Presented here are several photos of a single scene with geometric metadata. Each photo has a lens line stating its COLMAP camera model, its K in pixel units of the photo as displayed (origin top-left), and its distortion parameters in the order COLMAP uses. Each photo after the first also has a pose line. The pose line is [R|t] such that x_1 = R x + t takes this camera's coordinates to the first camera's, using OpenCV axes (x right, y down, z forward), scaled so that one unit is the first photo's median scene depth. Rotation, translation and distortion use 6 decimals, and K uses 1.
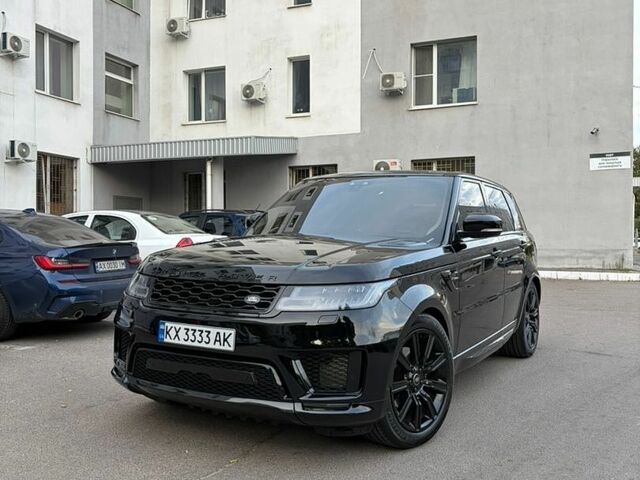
lens RADIAL K [[644.9, 0, 319.7], [0, 644.9, 236.8], [0, 0, 1]] dist [0.017437, 0.000000]
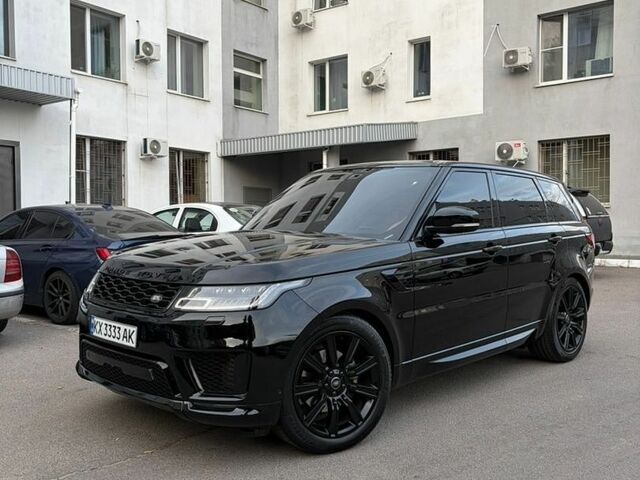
lens RADIAL K [[644.9, 0, 319.9], [0, 644.9, 241.9], [0, 0, 1]] dist [0.017437, 0.000000]
pose [[0.966176, 0.000604, -0.257881, 0.091037], [0.007376, 0.999523, 0.029979, -0.004664], [0.257776, -0.030867, 0.965711, 0.017319]]
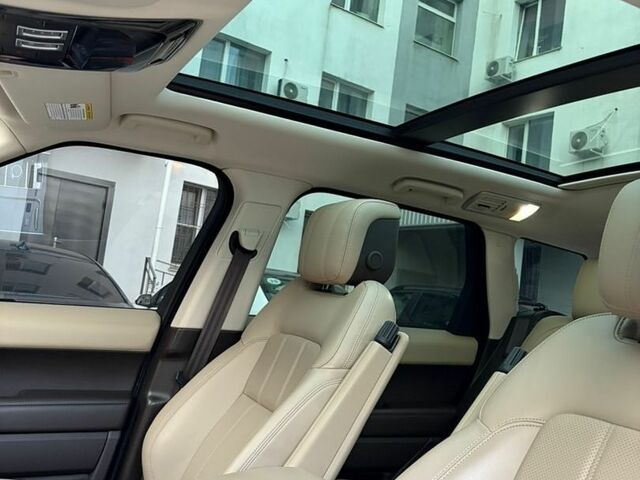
lens RADIAL K [[644.9, 0, 315.5], [0, 644.9, 246.0], [0, 0, 1]] dist [0.017437, 0.000000]
pose [[0.818281, 0.049099, -0.572717, 0.084678], [-0.124752, 0.987767, -0.093561, -0.004643], [0.561117, 0.148007, 0.814397, 0.323462]]
